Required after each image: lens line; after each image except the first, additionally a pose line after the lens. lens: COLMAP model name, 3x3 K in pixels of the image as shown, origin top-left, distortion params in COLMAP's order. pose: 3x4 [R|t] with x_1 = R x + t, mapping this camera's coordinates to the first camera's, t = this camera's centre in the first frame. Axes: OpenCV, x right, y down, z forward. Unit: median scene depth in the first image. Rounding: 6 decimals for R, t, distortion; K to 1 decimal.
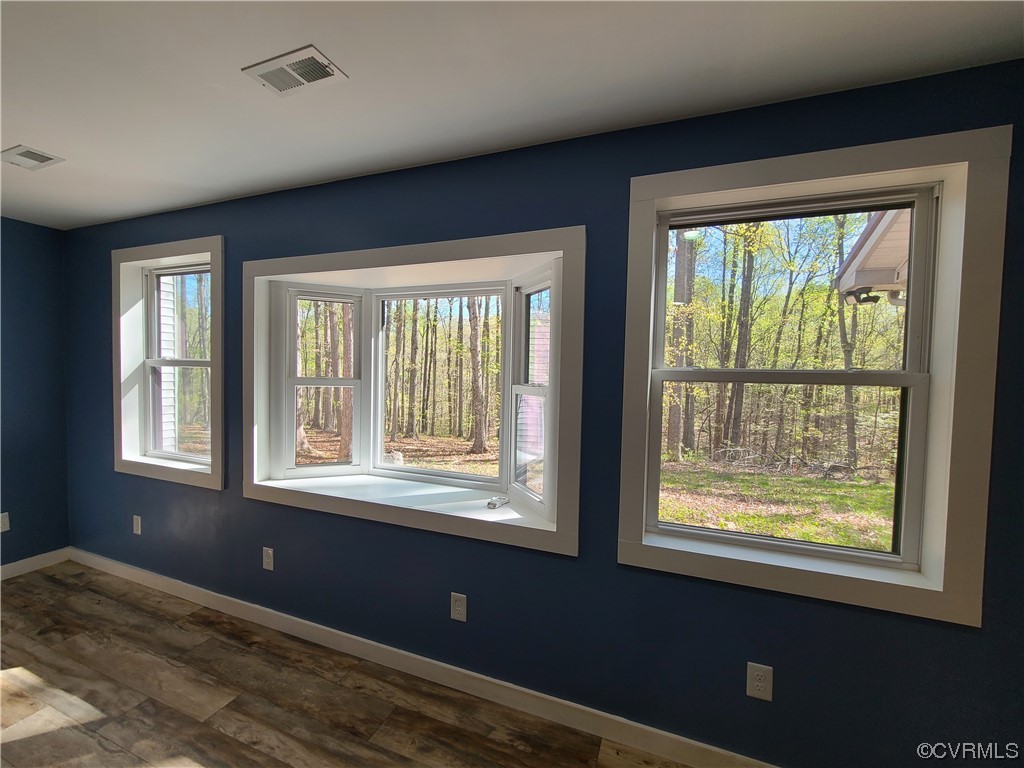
lens RADIAL K [[422.7, 0, 513.2], [0, 422.7, 386.7], [0, 0, 1]] dist [-0.001377, 0.000331]
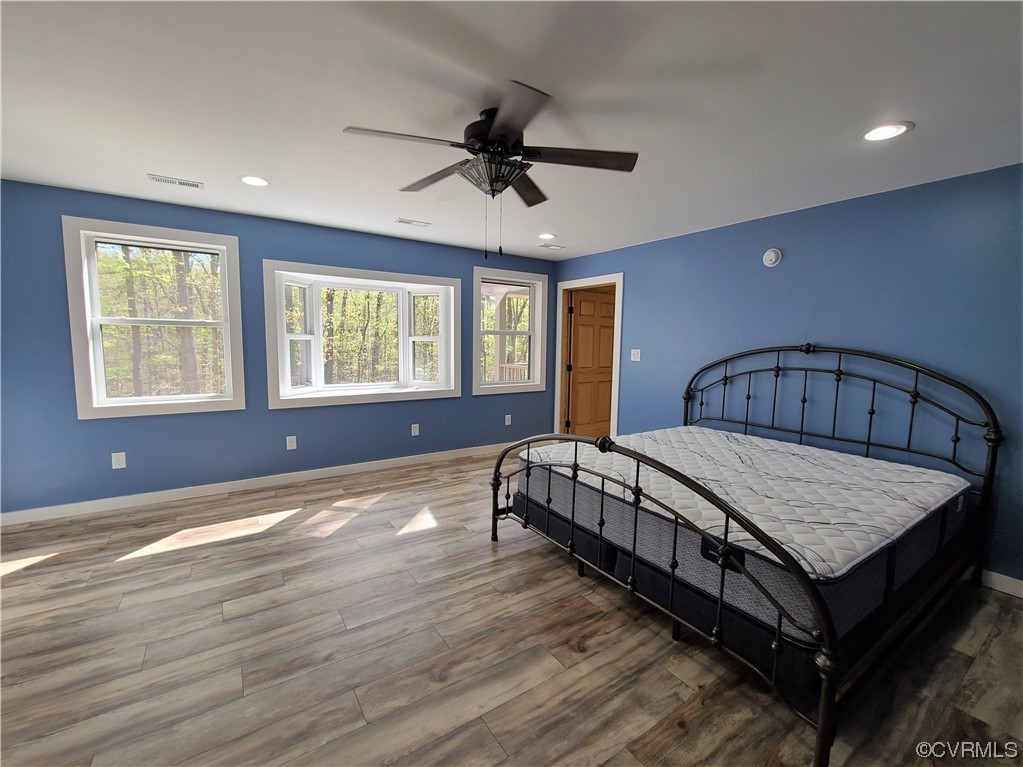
lens RADIAL K [[422.2, 0, 511.5], [0, 422.2, 382.1], [0, 0, 1]] dist [-0.001377, 0.000331]
pose [[0.581695, -0.091460, 0.808249, -1.635150], [0.028445, 0.995338, 0.092159, 0.046808], [-0.812909, -0.030618, 0.581585, -0.779453]]
